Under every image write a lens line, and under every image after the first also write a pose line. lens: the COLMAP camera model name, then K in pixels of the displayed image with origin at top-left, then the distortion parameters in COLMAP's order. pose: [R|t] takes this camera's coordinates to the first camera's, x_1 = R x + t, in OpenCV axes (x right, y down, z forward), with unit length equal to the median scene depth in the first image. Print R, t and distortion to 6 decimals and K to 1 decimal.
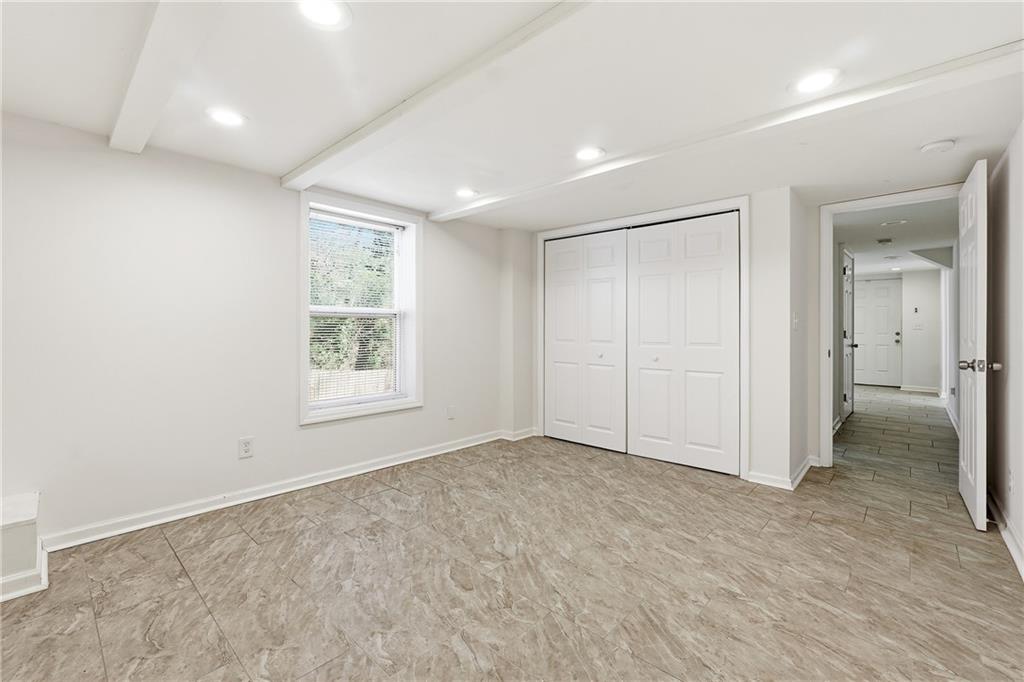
lens RADIAL K [[443.0, 0, 506.7], [0, 443.0, 333.8], [0, 0, 1]] dist [-0.001382, -0.000400]
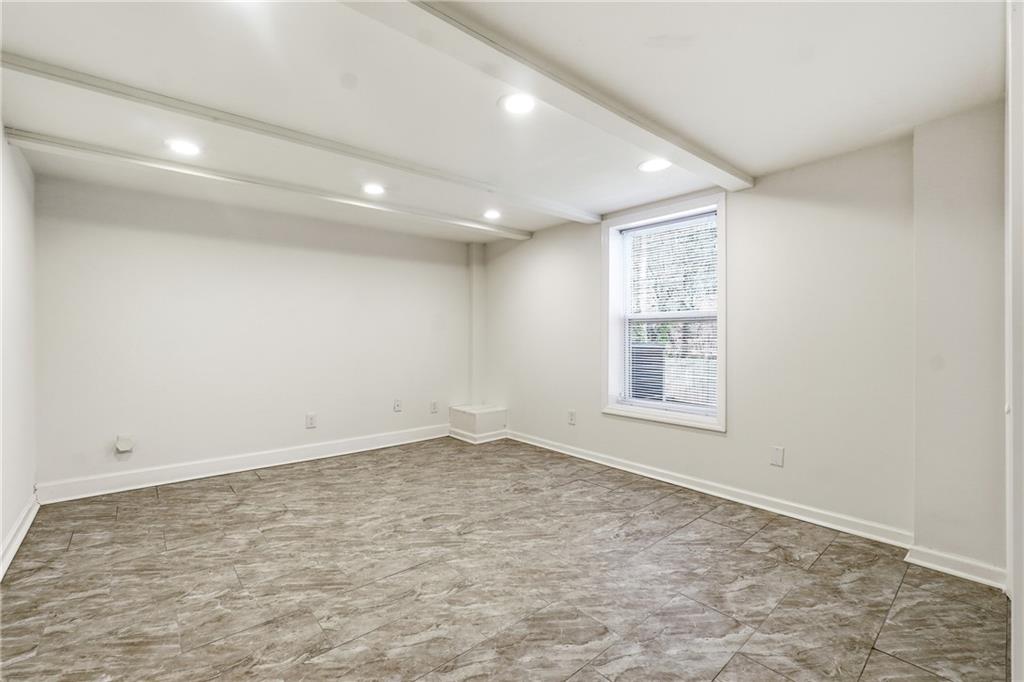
lens RADIAL K [[443.0, 0, 506.7], [0, 443.0, 333.8], [0, 0, 1]] dist [-0.001382, -0.000400]
pose [[-0.132504, -0.013148, -0.991095, 0.900654], [-0.007226, 0.999898, -0.012299, 0.006296], [0.991156, 0.005532, -0.132586, 1.023442]]
